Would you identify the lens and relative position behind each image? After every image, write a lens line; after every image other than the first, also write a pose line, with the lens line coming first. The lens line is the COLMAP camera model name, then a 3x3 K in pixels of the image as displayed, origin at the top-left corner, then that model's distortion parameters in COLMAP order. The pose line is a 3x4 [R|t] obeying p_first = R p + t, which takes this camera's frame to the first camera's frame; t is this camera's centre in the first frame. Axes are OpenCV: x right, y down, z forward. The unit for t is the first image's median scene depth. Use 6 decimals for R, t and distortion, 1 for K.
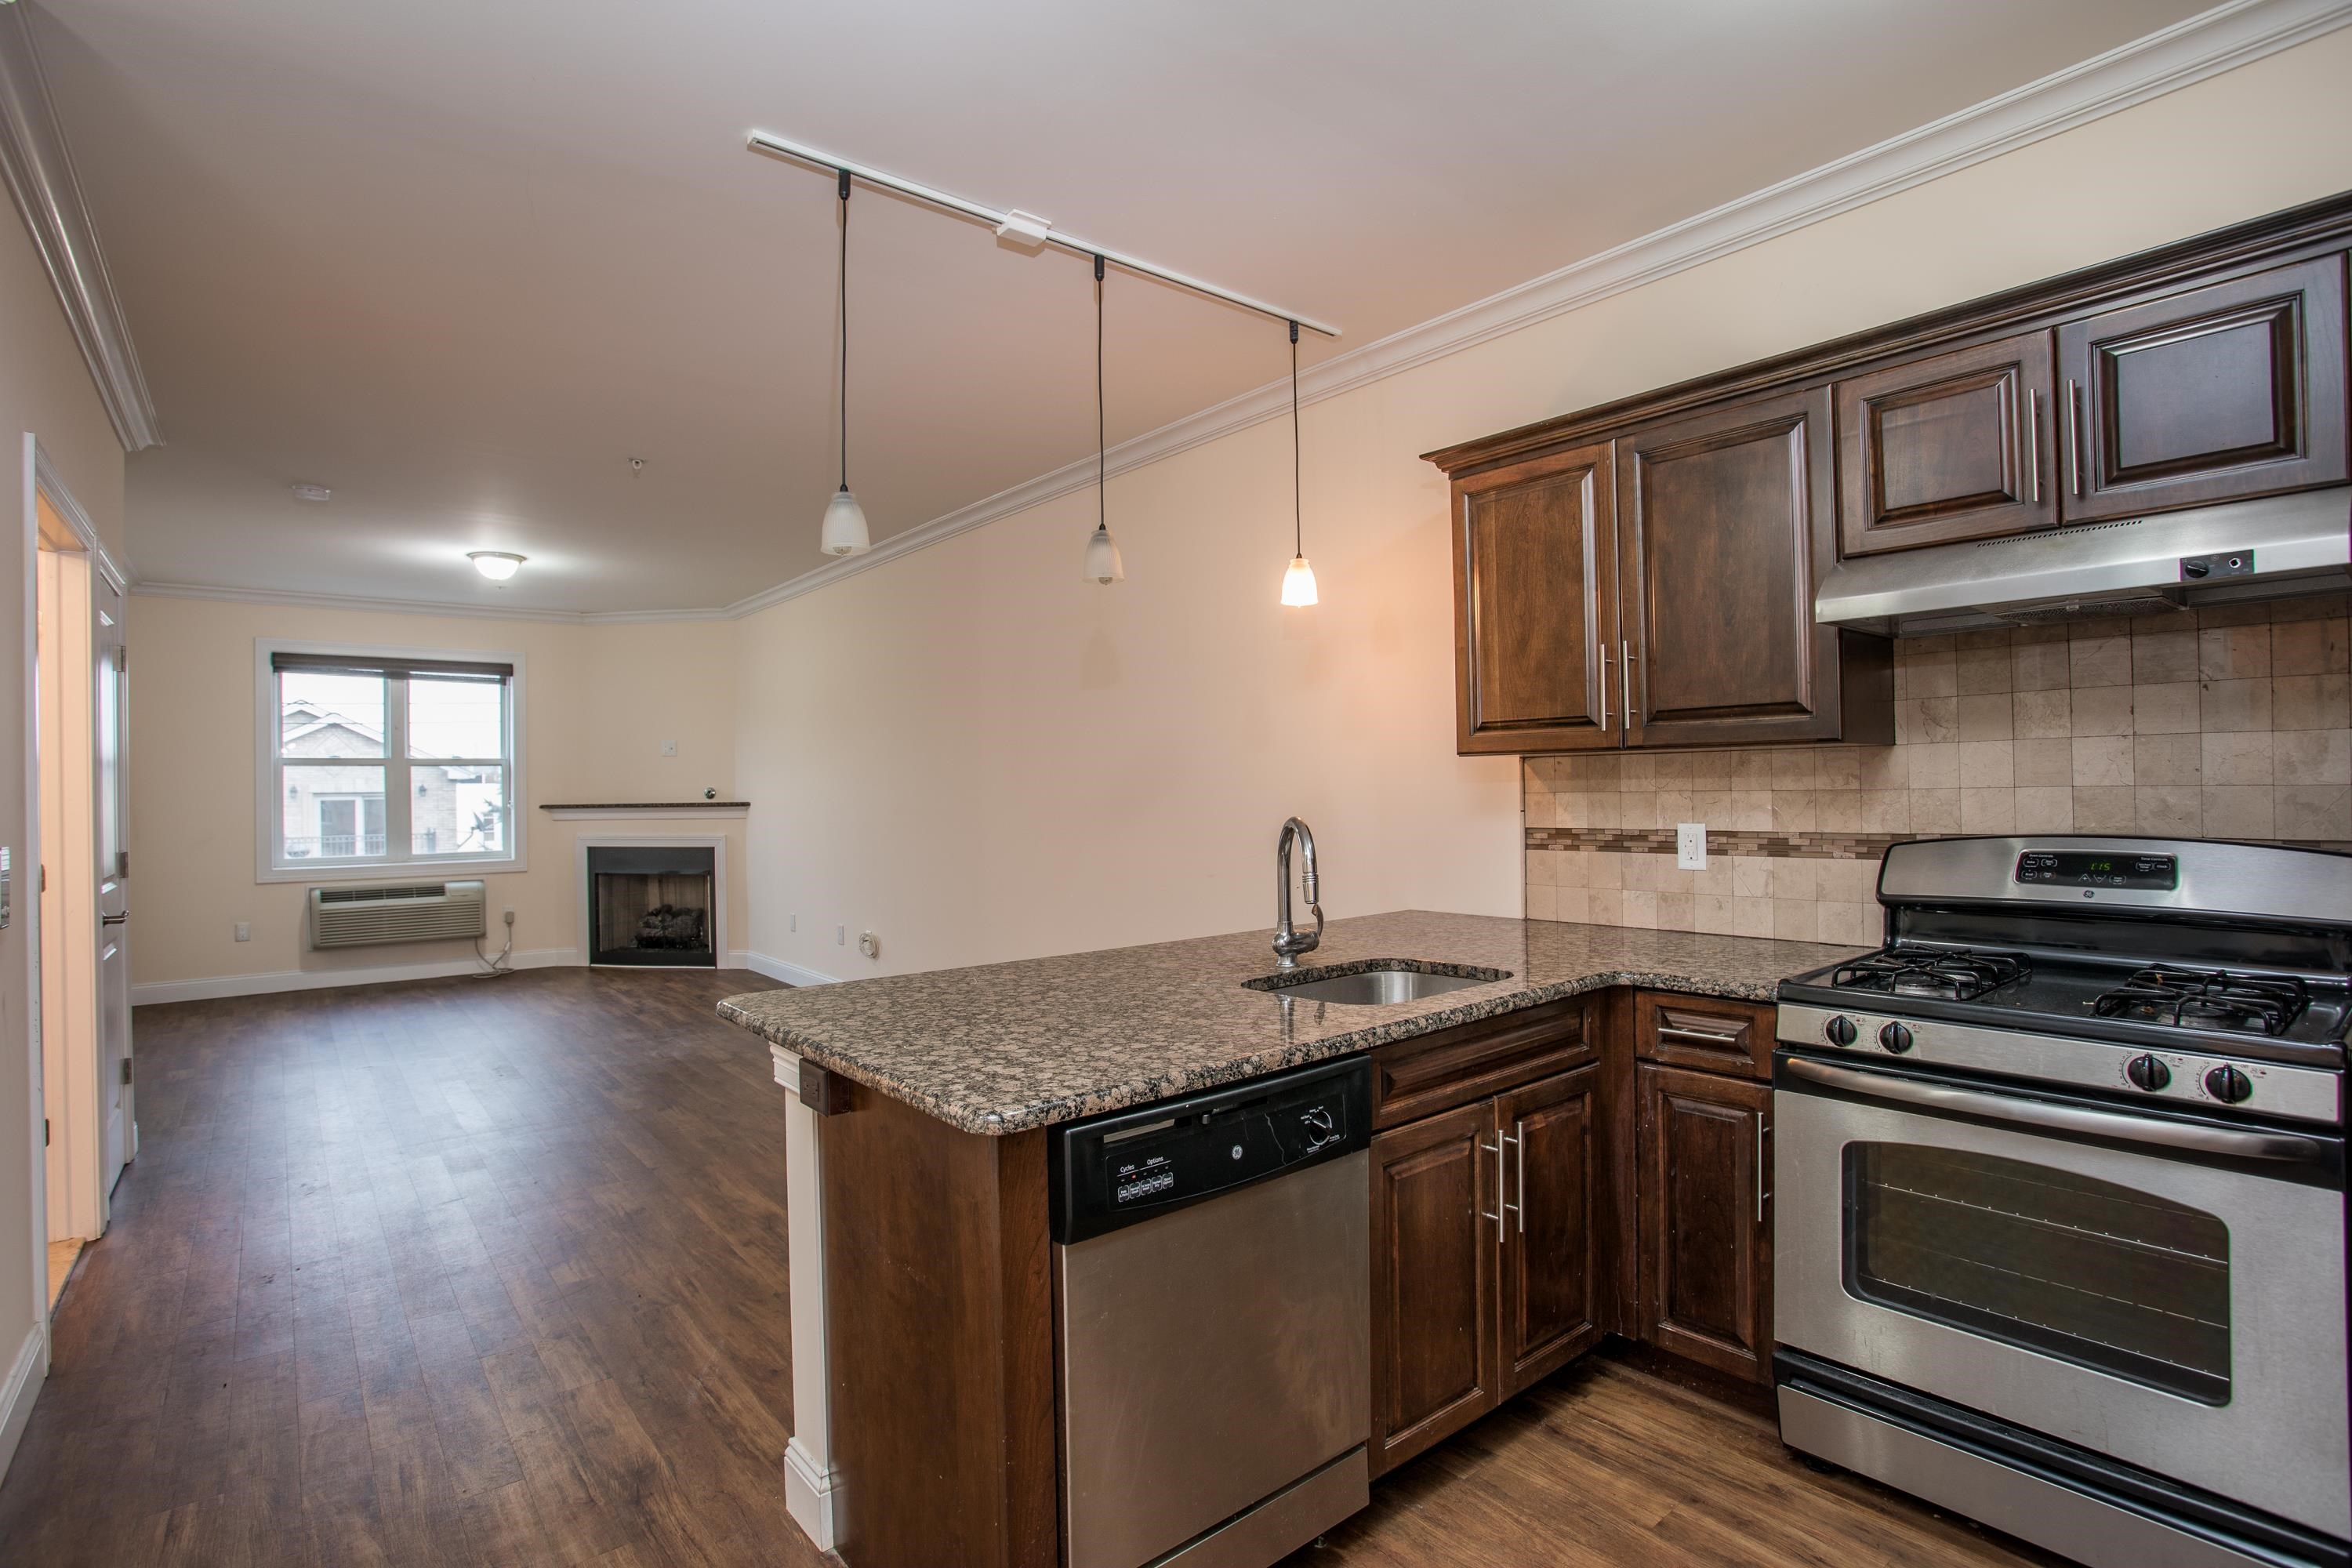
lens RADIAL K [[1126.7, 0, 1191.1], [0, 1126.7, 778.6], [0, 0, 1]] dist [-0.080662, 0.032785]
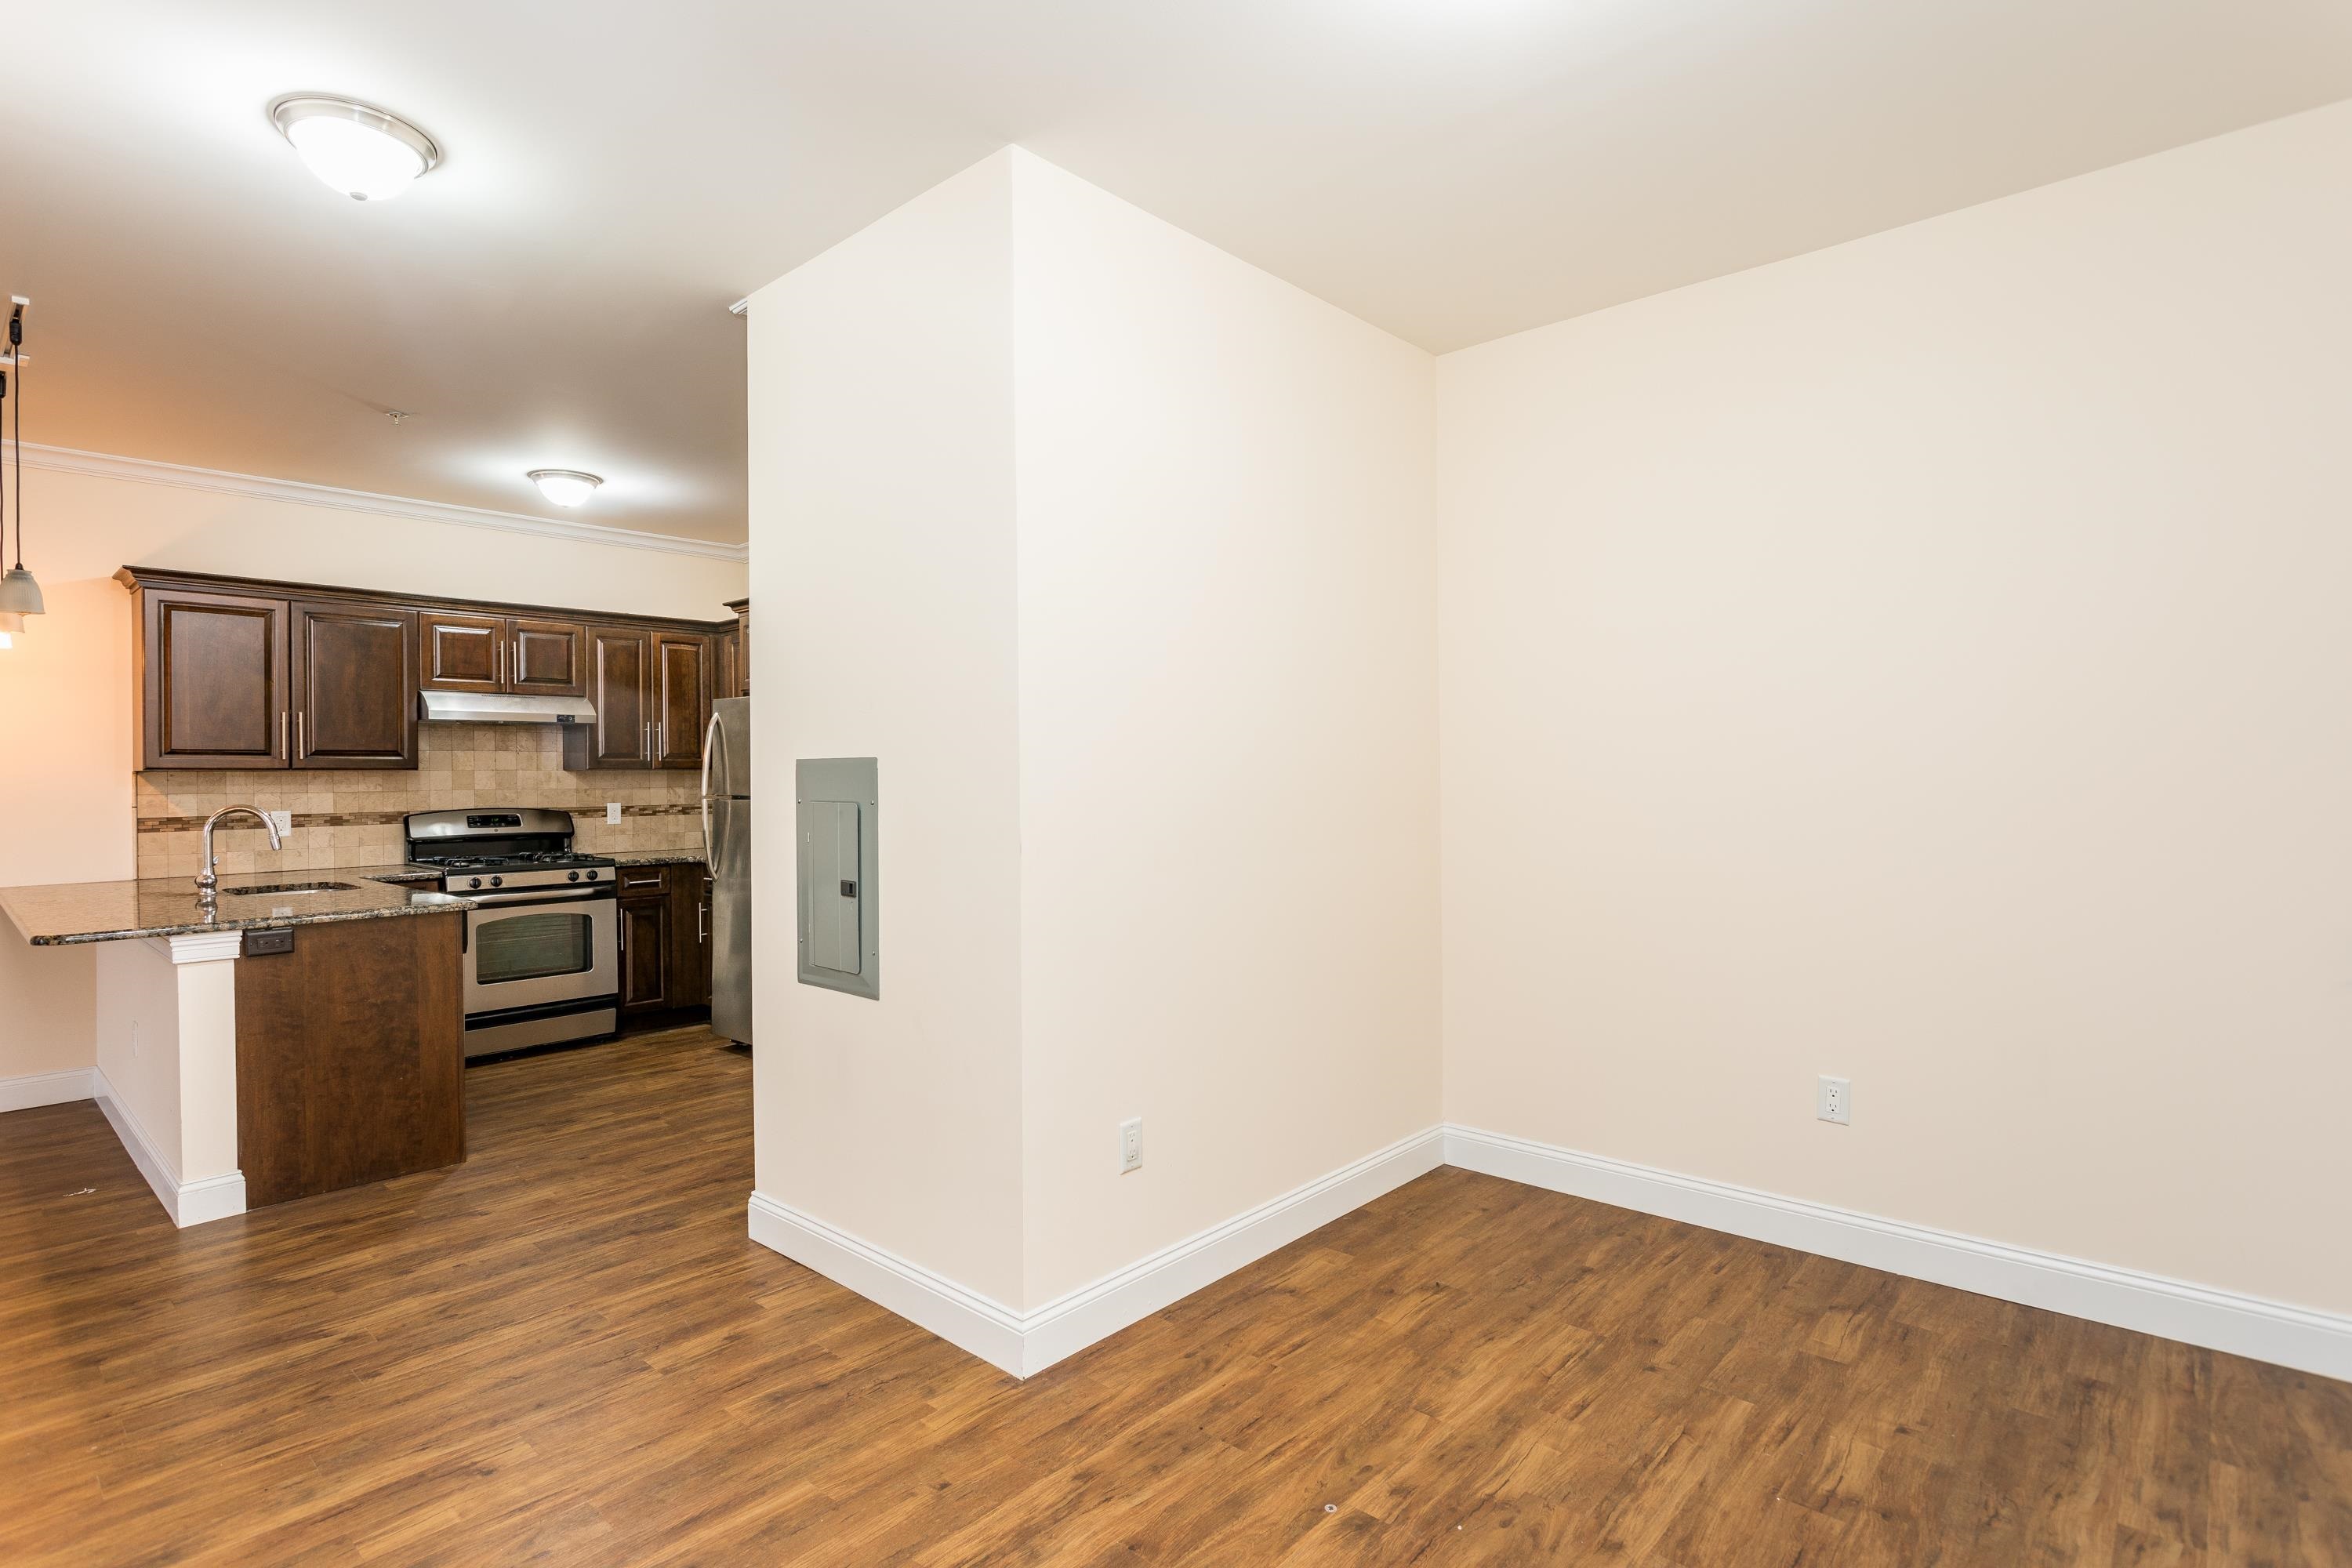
lens RADIAL K [[1182.2, 0, 1143.0], [0, 1182.2, 778.9], [0, 0, 1]] dist [0.001316, 0.001571]
pose [[-0.131334, 0.013518, 0.991246, -1.835032], [0.001340, 0.999909, -0.013459, 0.018797], [-0.991337, -0.000440, -0.131340, -0.150937]]
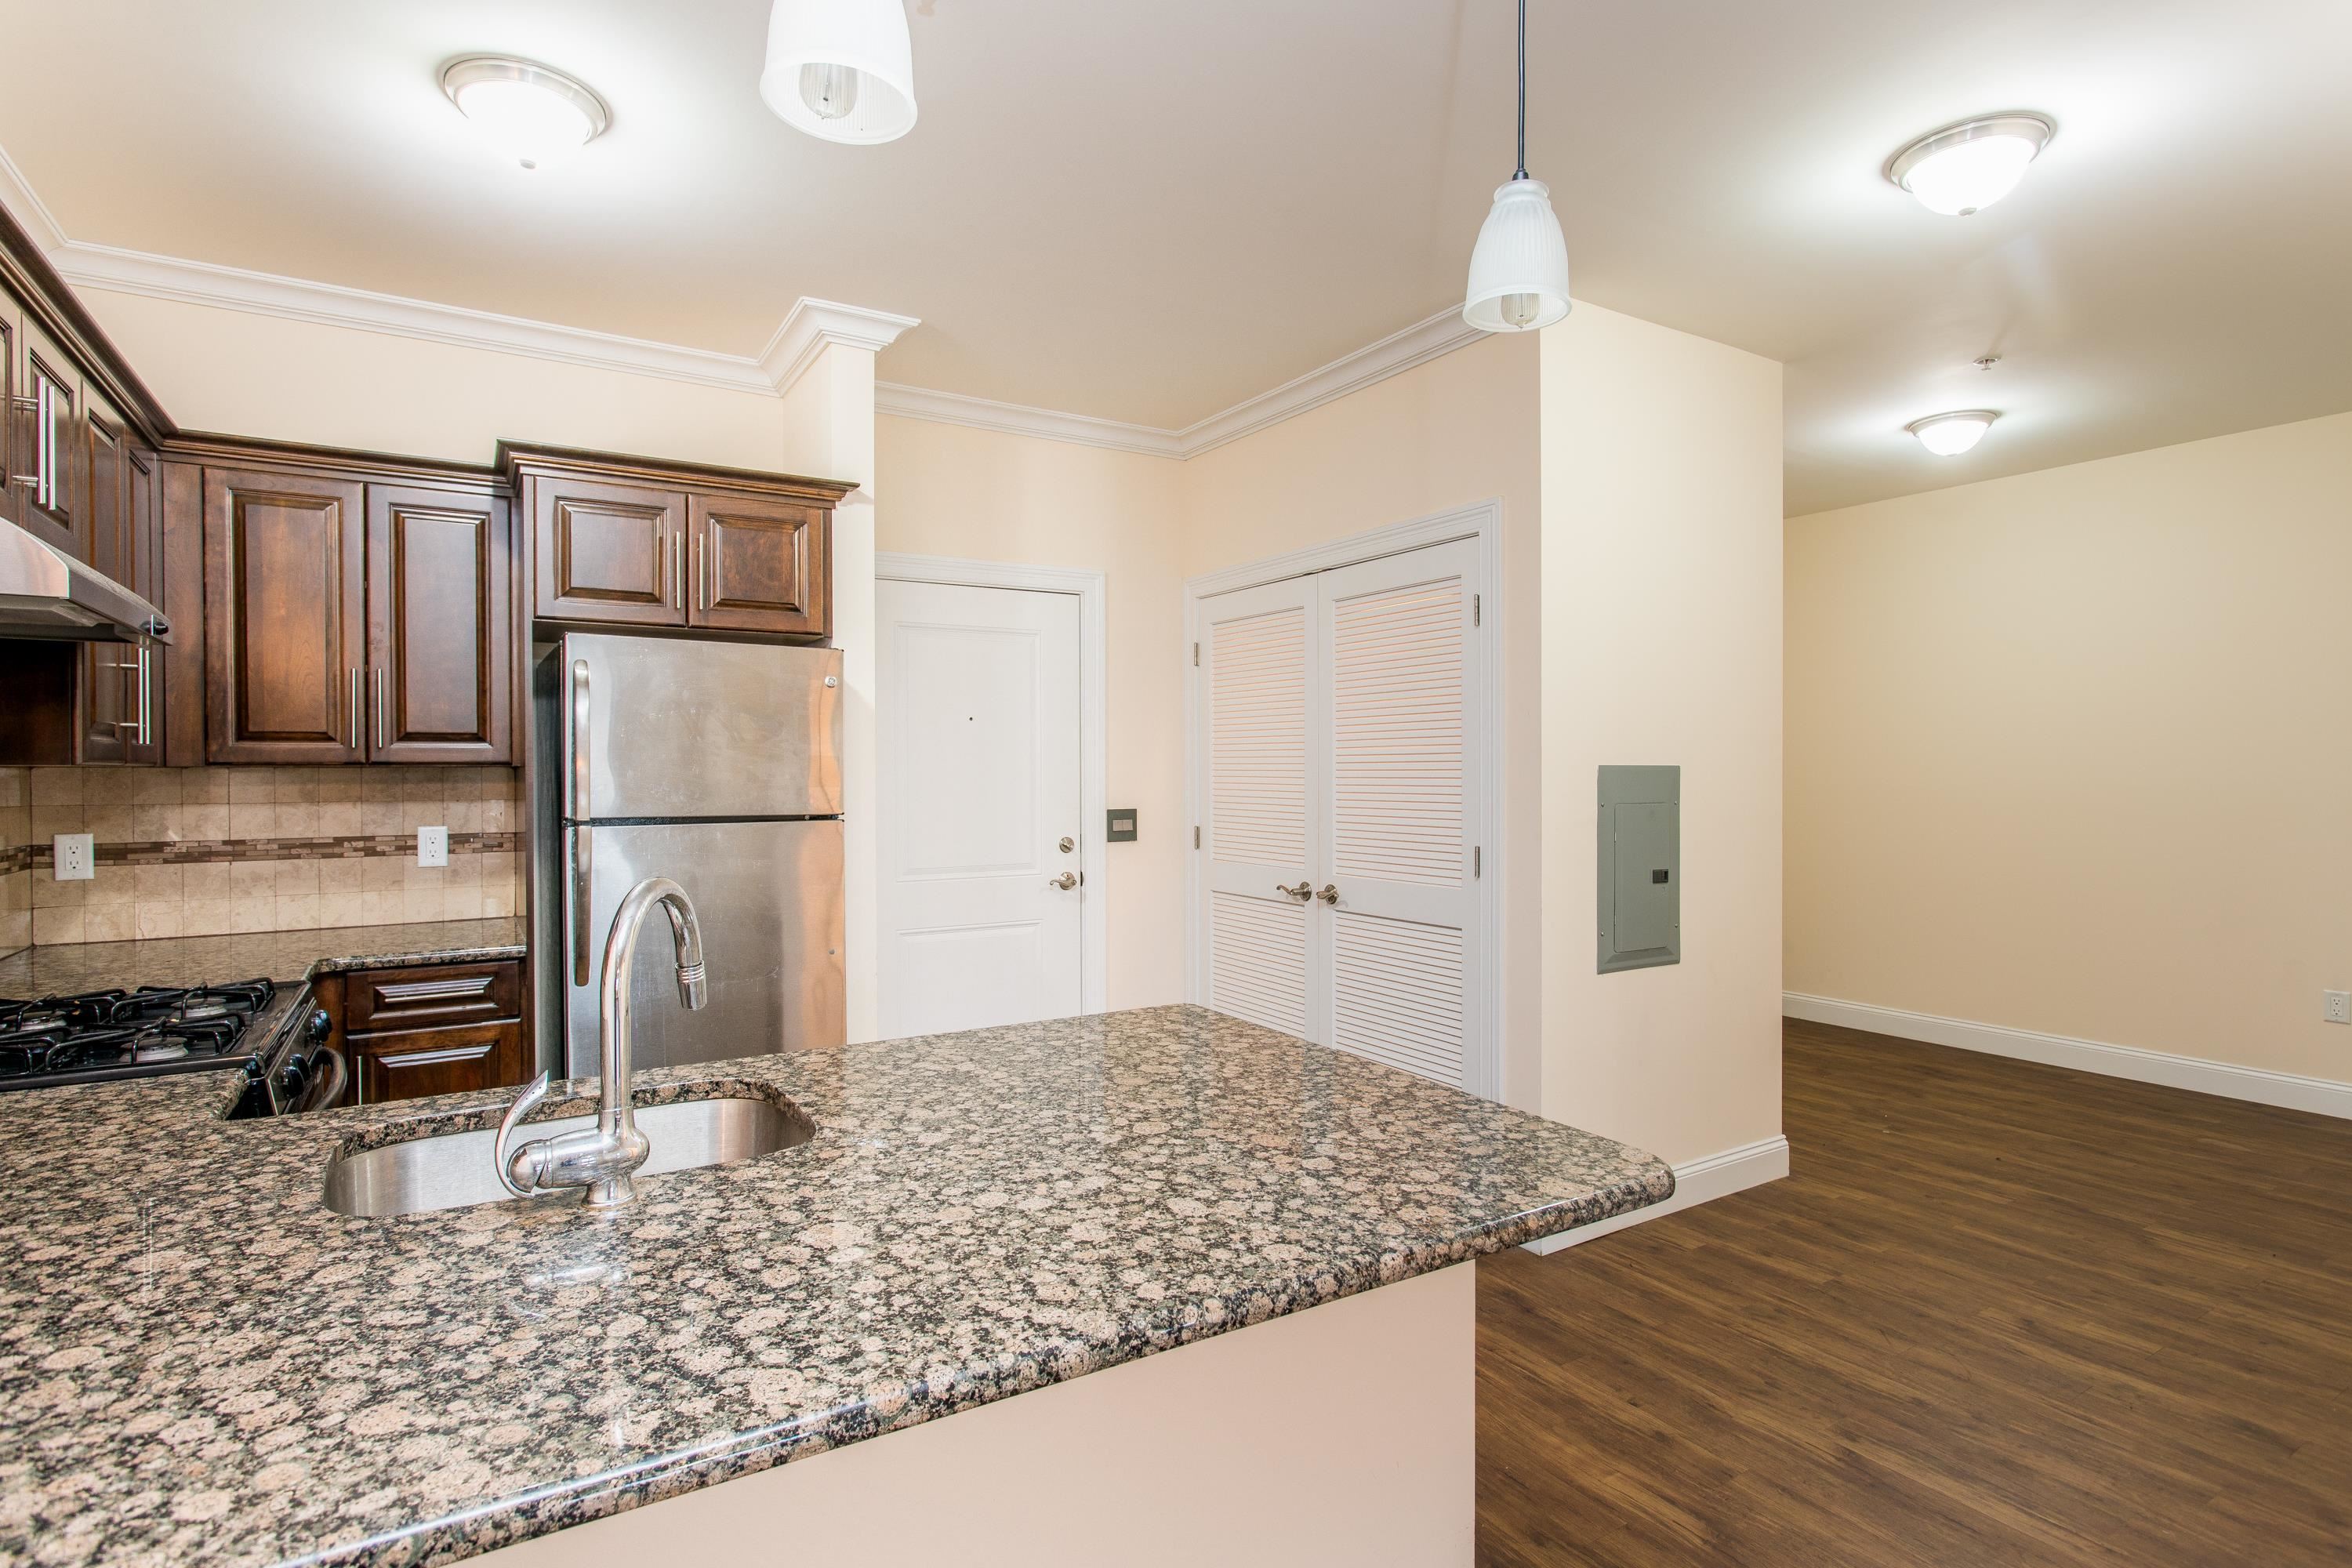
lens RADIAL K [[1179.9, 0, 1174.3], [0, 1179.9, 786.1], [0, 0, 1]] dist [-0.003836, 0.001010]
pose [[-0.991922, 0.015692, 0.125874, -0.214470], [0.015984, 0.999871, 0.001308, -0.006305], [-0.125837, 0.003310, -0.992045, 1.451425]]
